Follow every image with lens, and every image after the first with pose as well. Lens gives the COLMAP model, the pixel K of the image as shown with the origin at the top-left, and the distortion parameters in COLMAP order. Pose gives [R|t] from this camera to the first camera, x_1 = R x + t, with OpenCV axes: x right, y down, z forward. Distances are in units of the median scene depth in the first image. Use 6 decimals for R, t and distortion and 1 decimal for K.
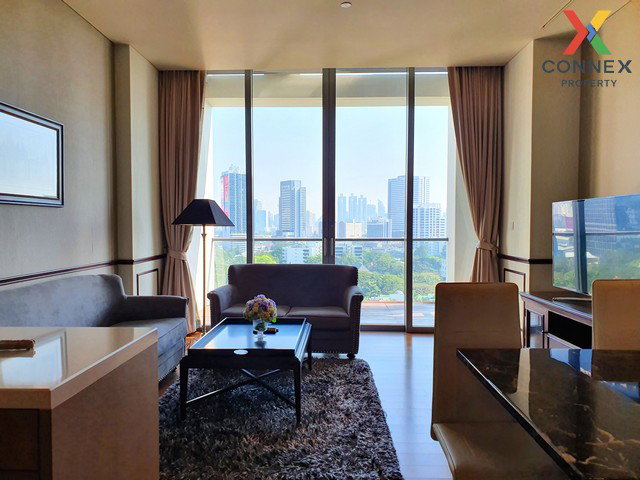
lens RADIAL K [[491.7, 0, 320.0], [0, 491.7, 240.0], [0, 0, 1]] dist [0.000195, -0.000853]
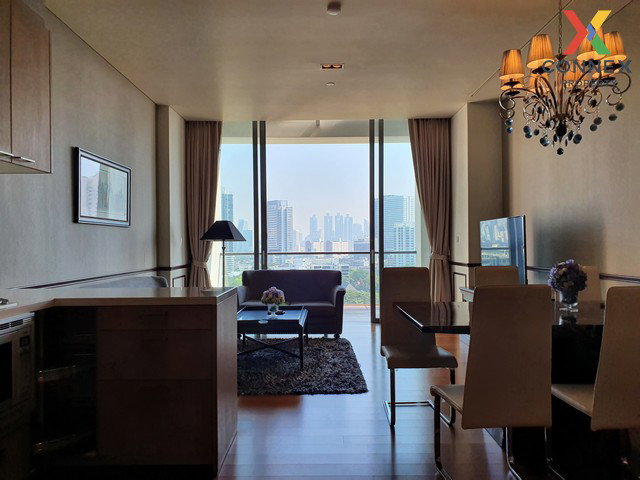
lens RADIAL K [[491.7, 0, 320.0], [0, 491.7, 240.0], [0, 0, 1]] dist [0.000195, -0.000853]
pose [[0.999600, -0.007573, 0.027267, -0.016703], [0.008644, 0.999187, -0.039372, 0.024267], [-0.026947, 0.039591, 0.998853, -0.338125]]
